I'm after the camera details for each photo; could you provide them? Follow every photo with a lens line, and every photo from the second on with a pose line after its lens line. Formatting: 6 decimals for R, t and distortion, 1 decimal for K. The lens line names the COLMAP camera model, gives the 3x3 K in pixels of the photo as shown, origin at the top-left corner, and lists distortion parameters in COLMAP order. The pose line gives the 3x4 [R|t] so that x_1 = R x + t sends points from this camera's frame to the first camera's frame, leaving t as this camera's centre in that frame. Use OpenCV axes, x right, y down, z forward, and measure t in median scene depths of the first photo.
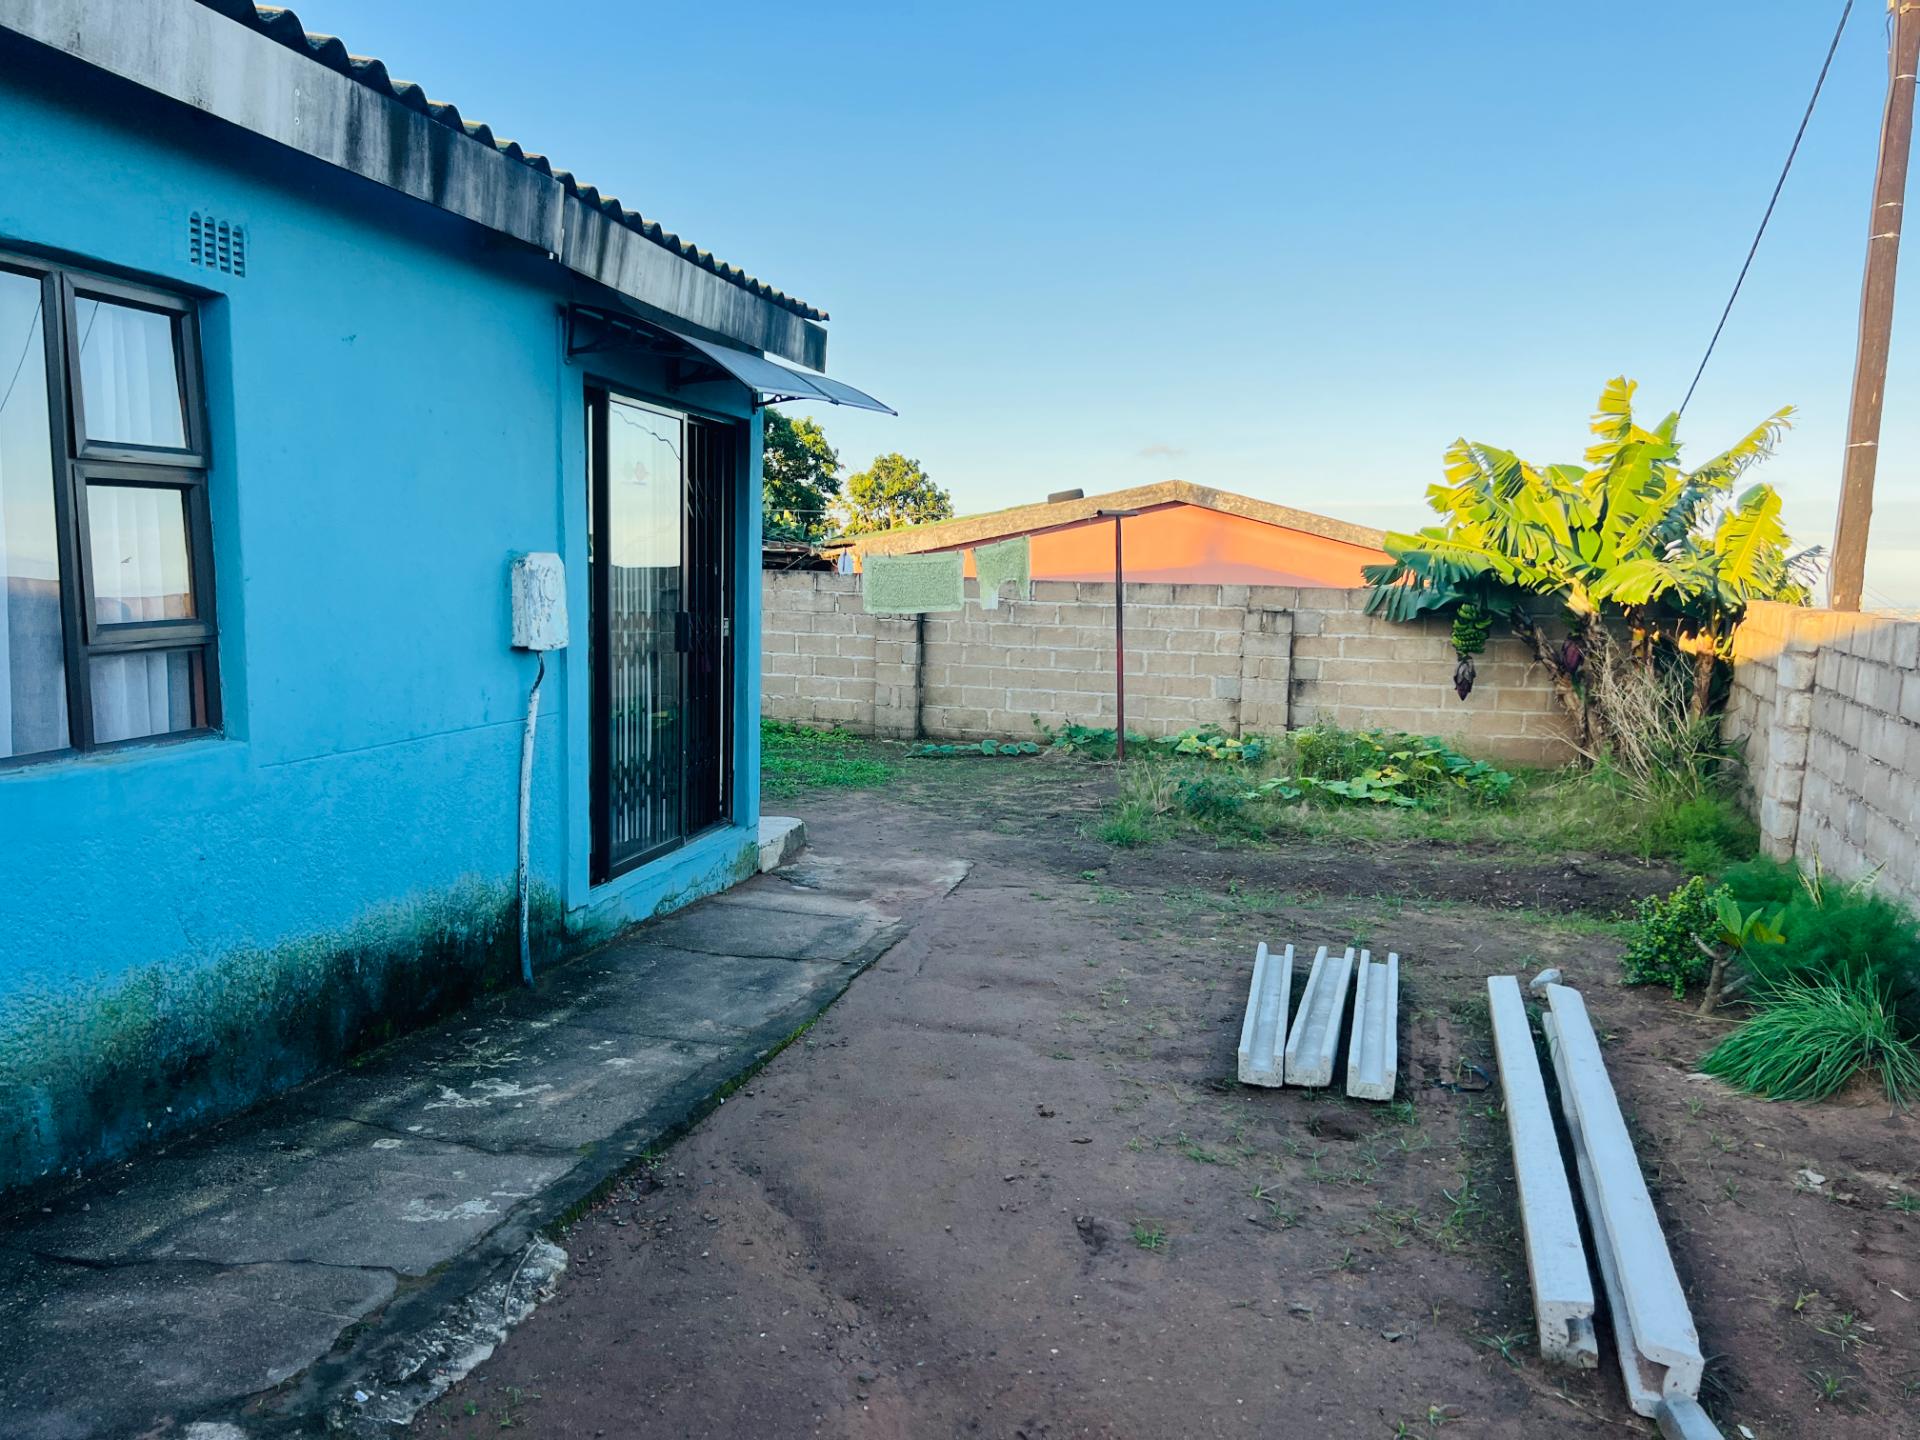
lens RADIAL K [[1455.5, 0, 972.1], [0, 1455.5, 731.8], [0, 0, 1]] dist [0.050065, -0.042832]
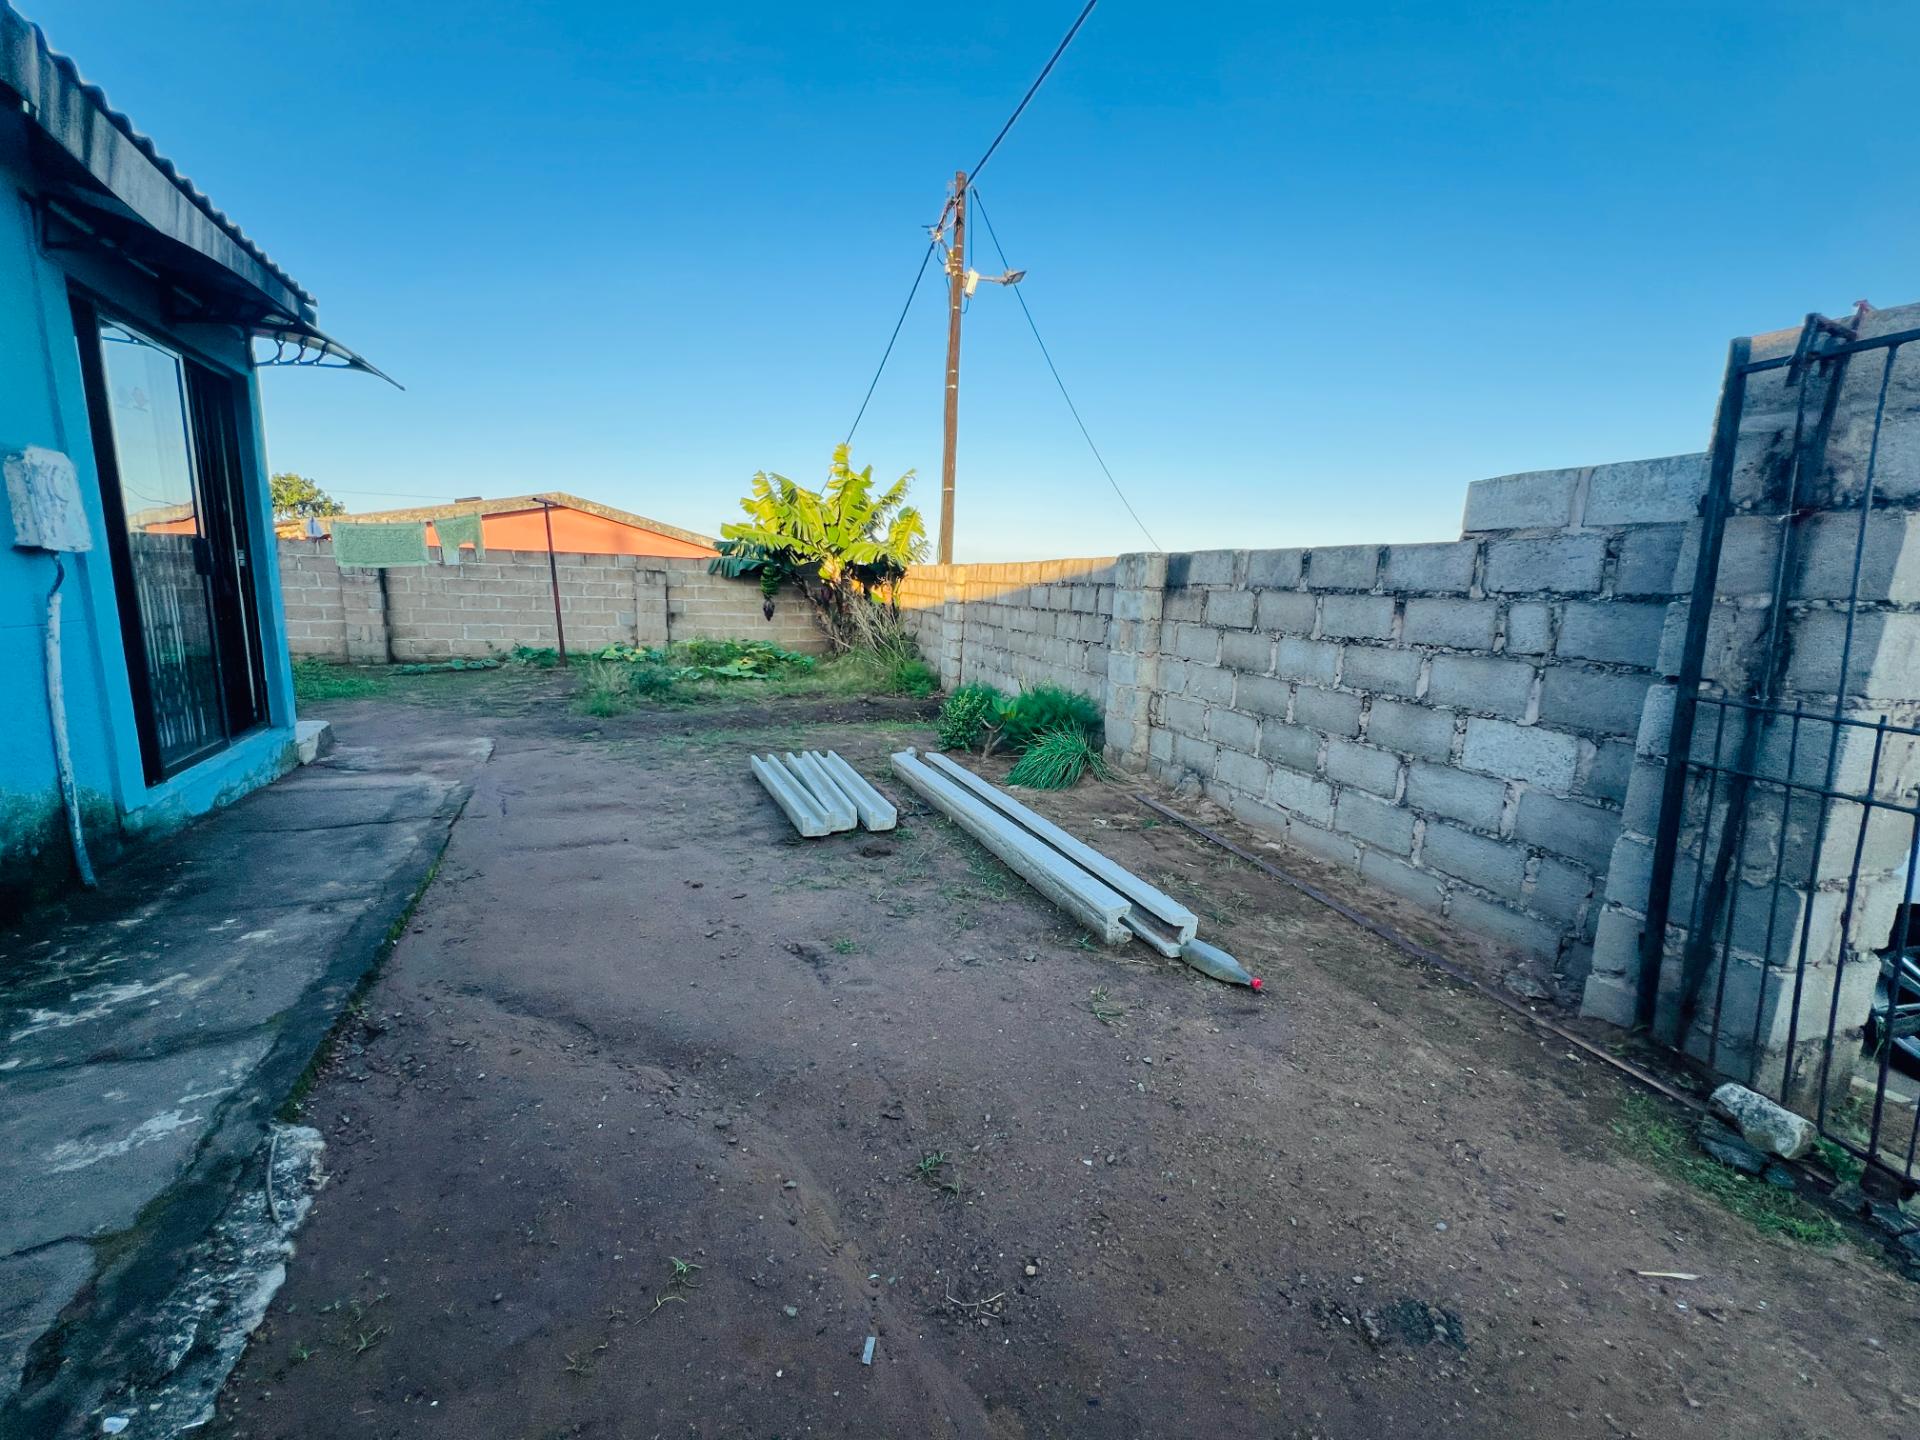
lens RADIAL K [[772.2, 0, 956.8], [0, 772.2, 714.6], [0, 0, 1]] dist [0.001788, -0.000288]
pose [[0.792980, -0.101411, 0.600748, -0.129386], [0.056589, 0.994047, 0.093106, 0.035079], [-0.606614, -0.039835, 0.793998, 0.205612]]
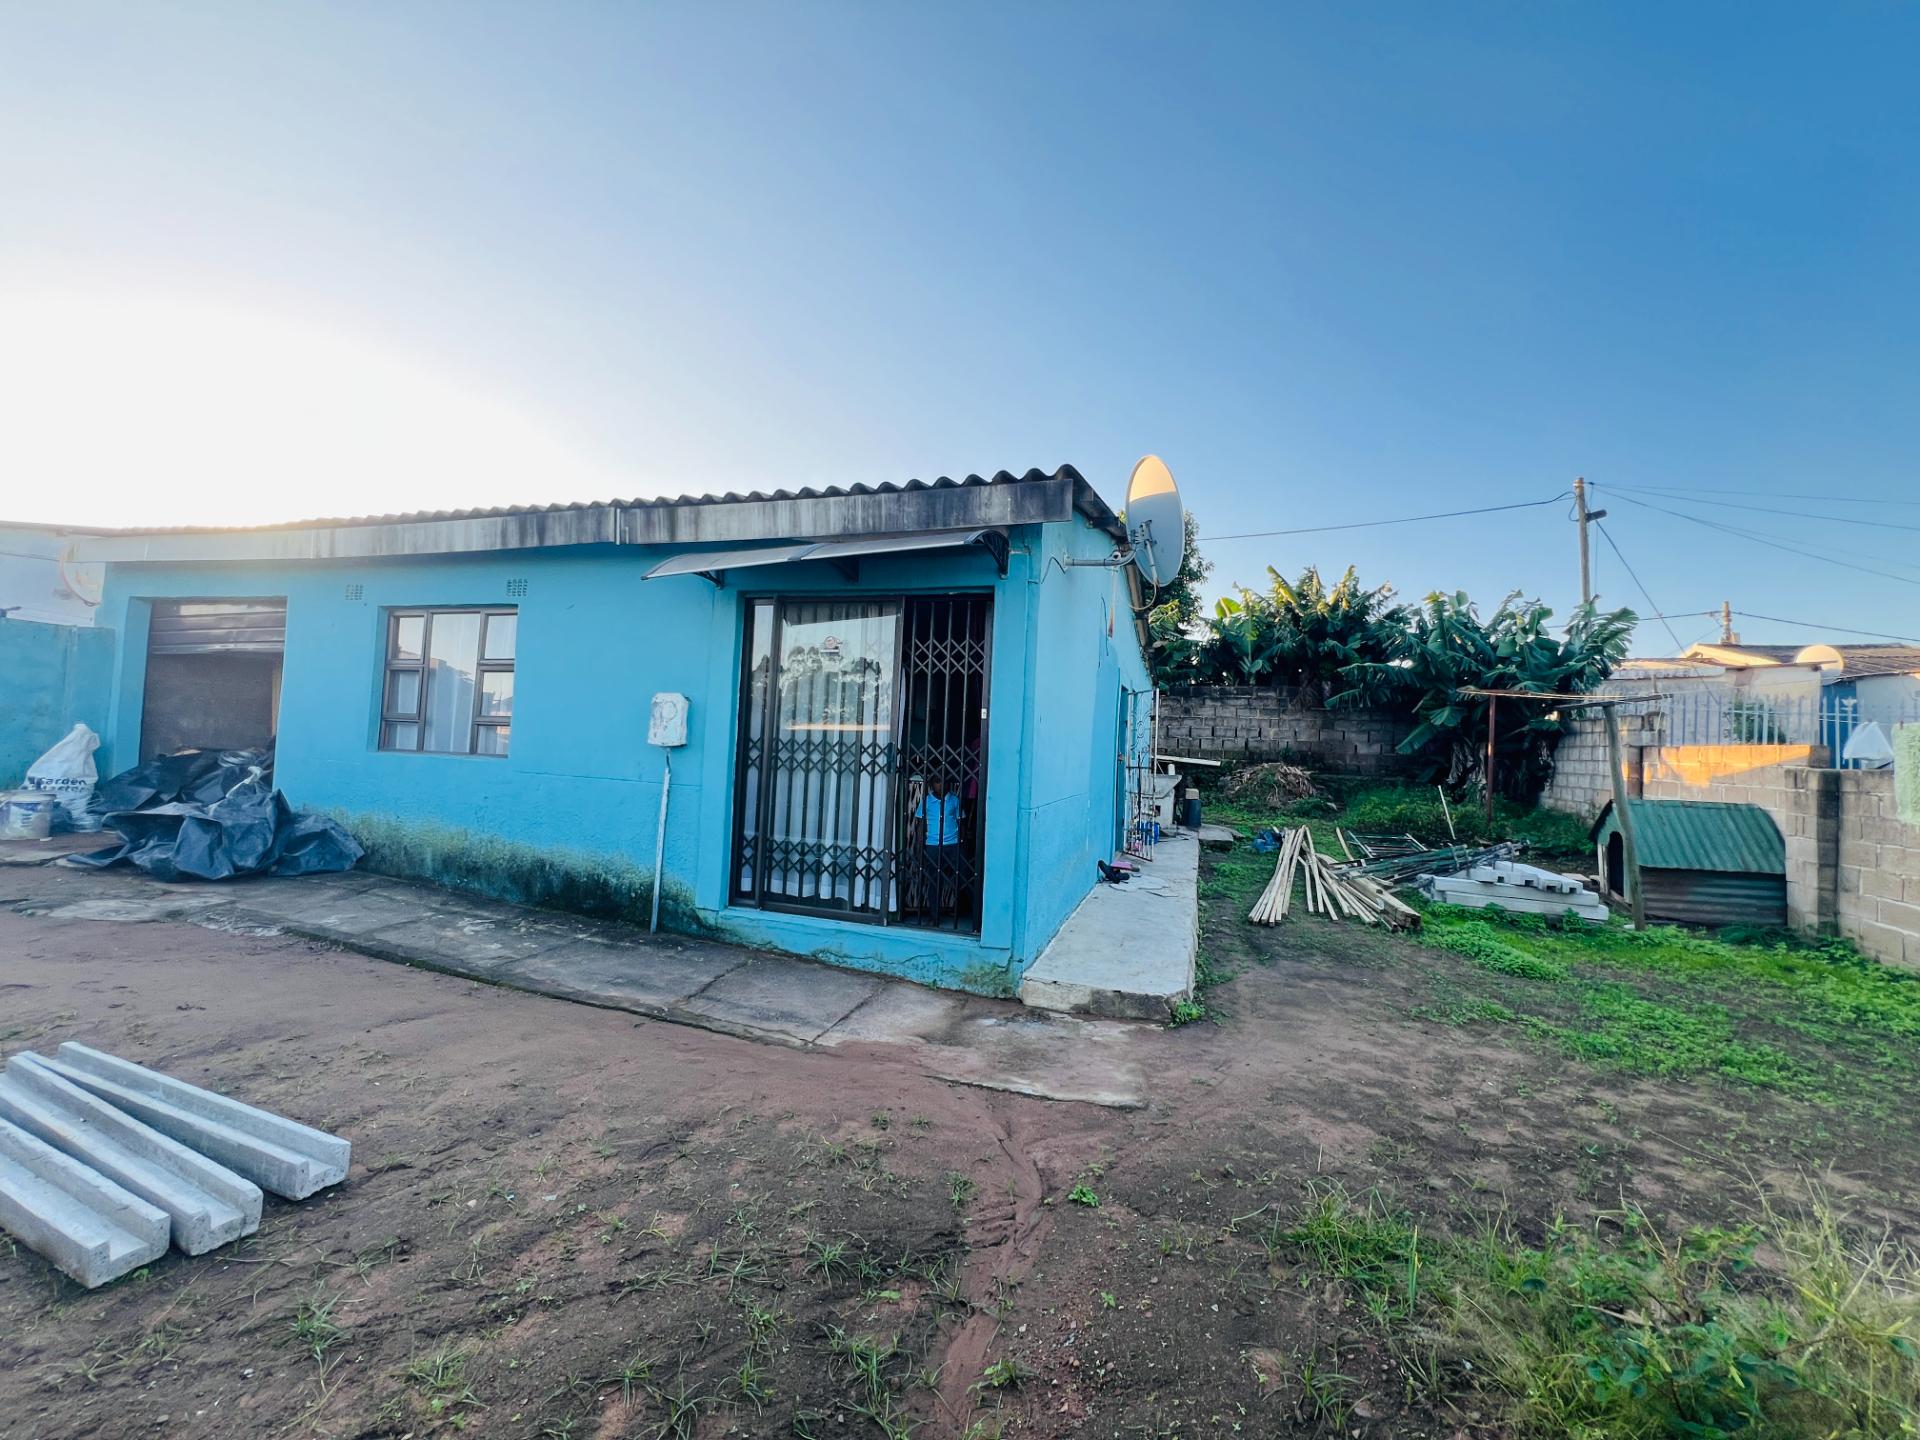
lens RADIAL K [[772.2, 0, 967.2], [0, 772.2, 716.2], [0, 0, 1]] dist [0.001788, -0.000288]
pose [[-0.109309, -0.077824, -0.990957, 0.573994], [-0.166621, 0.984259, -0.058919, -0.089982], [0.979943, 0.158673, -0.120556, 1.358188]]
